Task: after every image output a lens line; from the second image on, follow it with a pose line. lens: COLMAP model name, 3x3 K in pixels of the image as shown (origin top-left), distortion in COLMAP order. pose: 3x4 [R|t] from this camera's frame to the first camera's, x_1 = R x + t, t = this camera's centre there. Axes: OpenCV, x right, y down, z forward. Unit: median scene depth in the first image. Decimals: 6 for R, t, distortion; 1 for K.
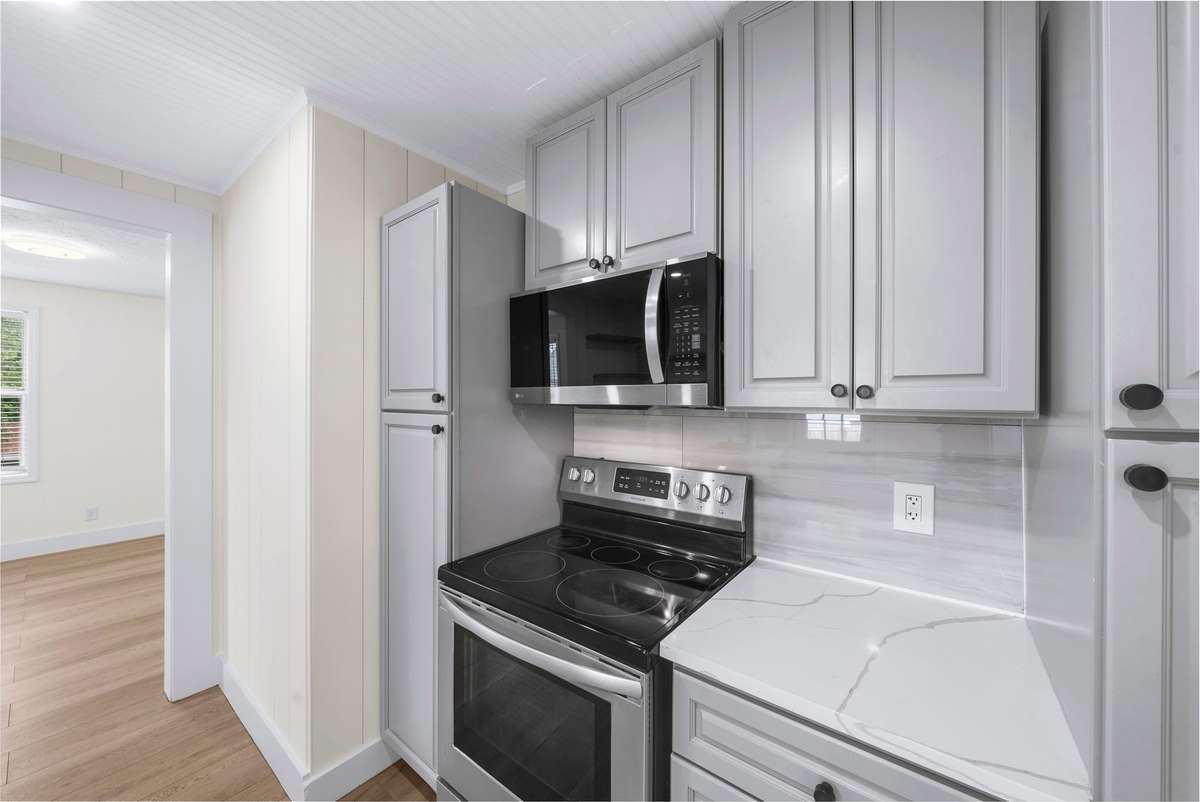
lens RADIAL K [[435.0, 0, 597.6], [0, 435.0, 400.9], [0, 0, 1]] dist [-0.005963, -0.000035]
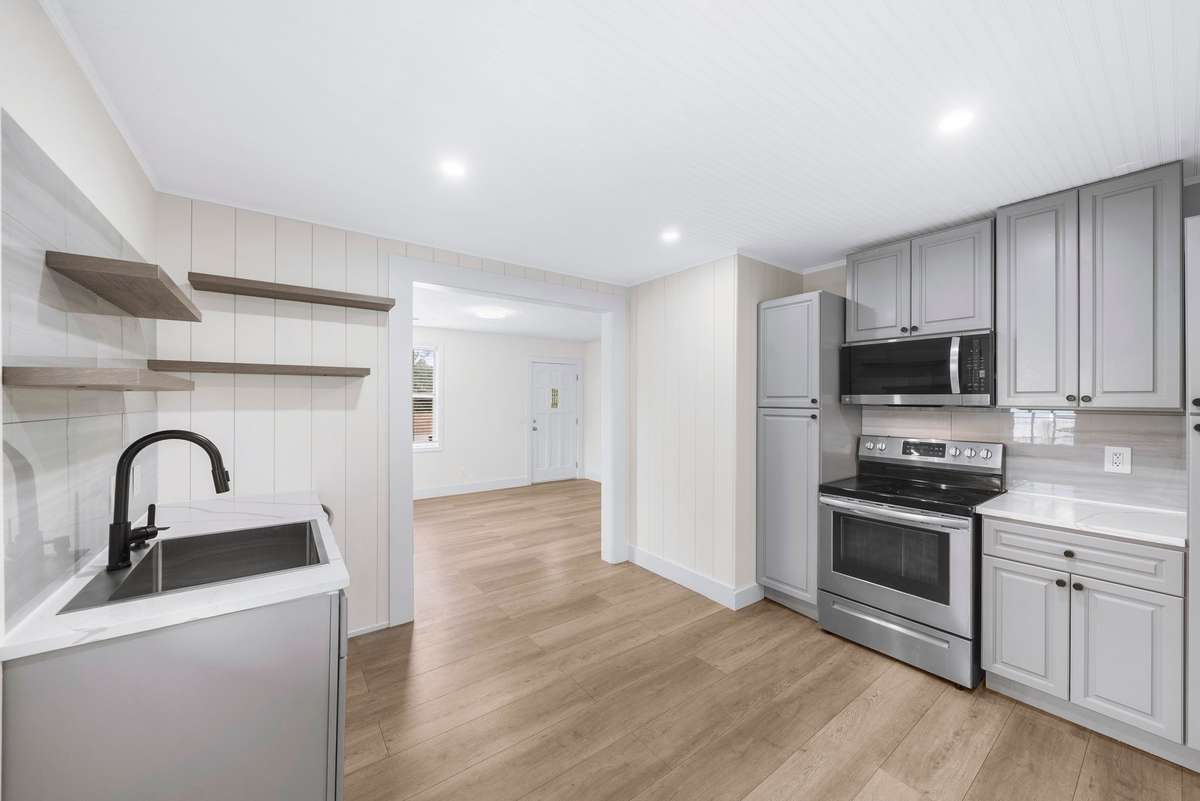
lens RADIAL K [[435.0, 0, 601.8], [0, 435.0, 401.0], [0, 0, 1]] dist [-0.005963, -0.000035]
pose [[0.961771, 0.000639, -0.273853, -0.756279], [-0.000297, 0.999999, 0.001293, -0.008465], [0.273853, -0.001162, 0.961771, -1.170383]]
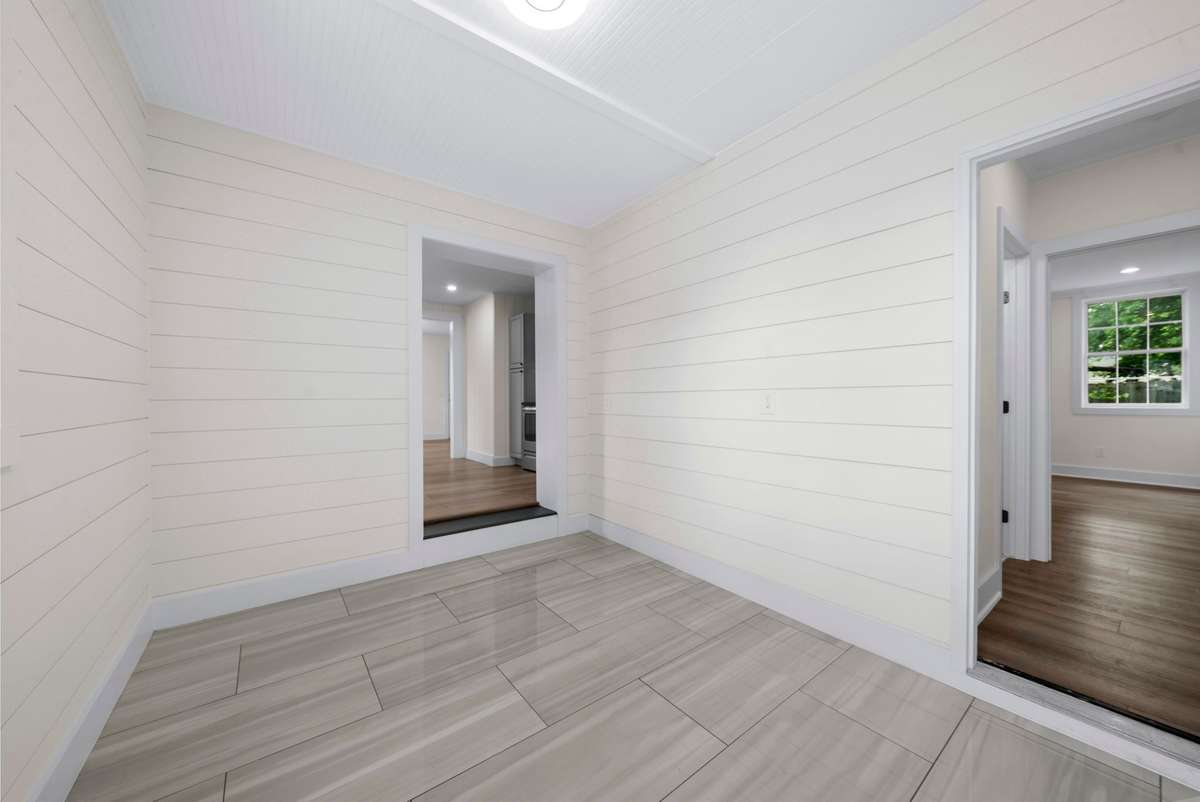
lens RADIAL K [[435.0, 0, 603.4], [0, 435.0, 402.6], [0, 0, 1]] dist [-0.005963, -0.000035]
pose [[0.965941, -0.005746, -0.258697, 1.502988], [0.007839, 0.999944, 0.007061, 0.344306], [0.258642, -0.008849, 0.965933, -2.901714]]
